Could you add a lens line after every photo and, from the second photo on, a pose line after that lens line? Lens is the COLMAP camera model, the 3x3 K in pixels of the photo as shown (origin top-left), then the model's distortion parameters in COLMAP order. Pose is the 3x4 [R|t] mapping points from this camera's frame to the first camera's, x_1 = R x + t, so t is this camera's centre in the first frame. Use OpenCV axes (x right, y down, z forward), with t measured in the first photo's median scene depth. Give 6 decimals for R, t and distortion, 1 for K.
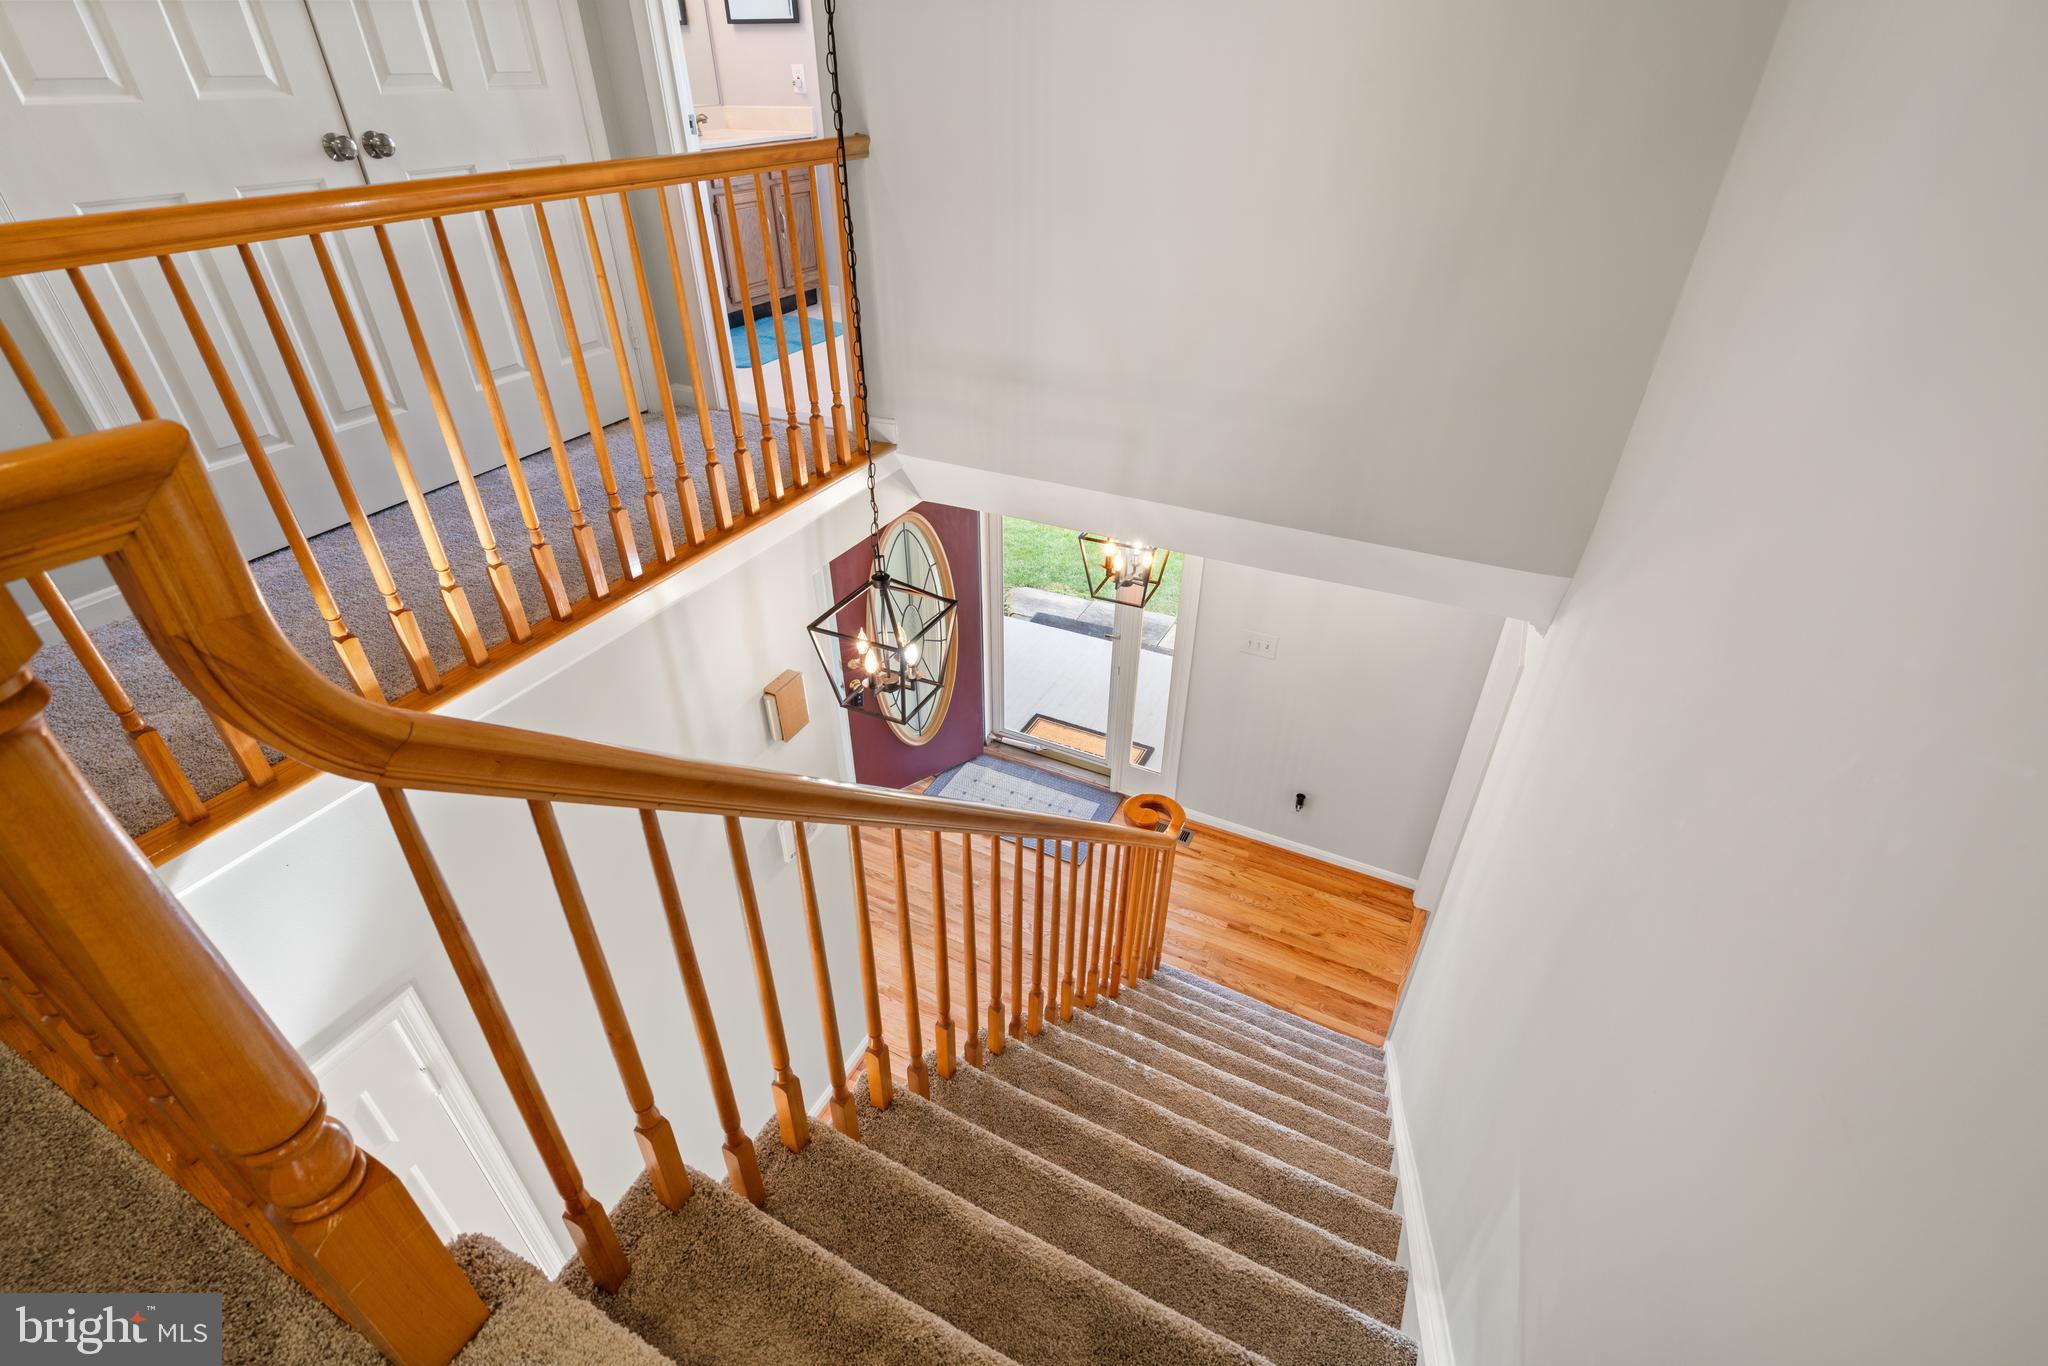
lens RADIAL K [[932.8, 0, 1014.8], [0, 932.8, 682.3], [0, 0, 1]] dist [-0.001108, -0.000229]
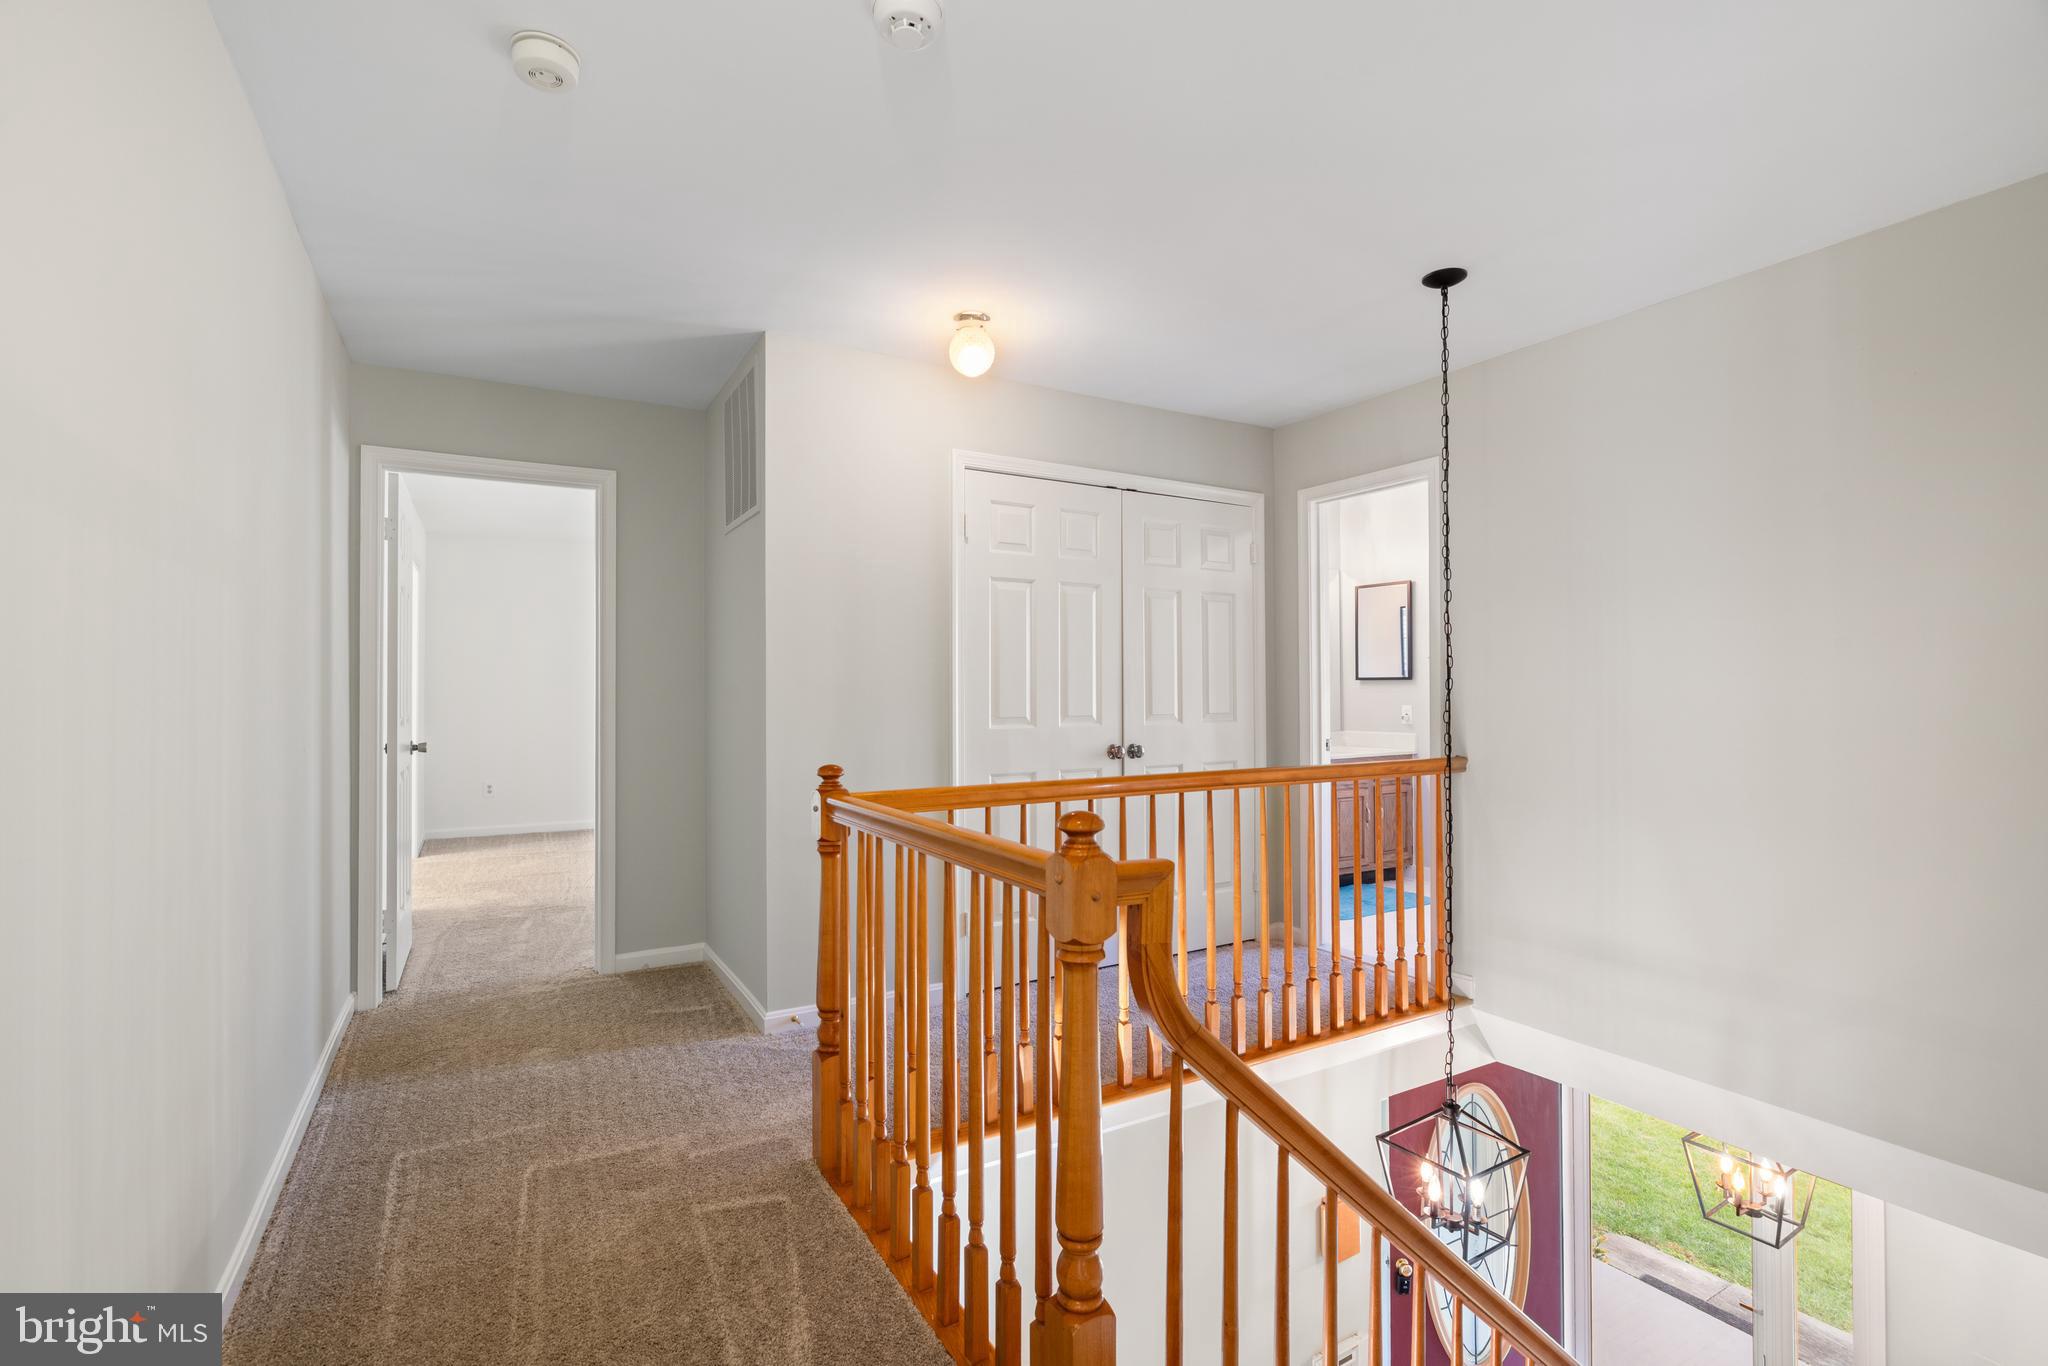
lens RADIAL K [[932.8, 0, 1014.8], [0, 932.8, 682.3], [0, 0, 1]] dist [-0.001108, -0.000229]
pose [[0.839097, -0.005361, -0.543955, 0.023154], [-0.301353, 0.827911, -0.473022, 0.135791], [0.452882, 0.560834, 0.693082, -0.251577]]
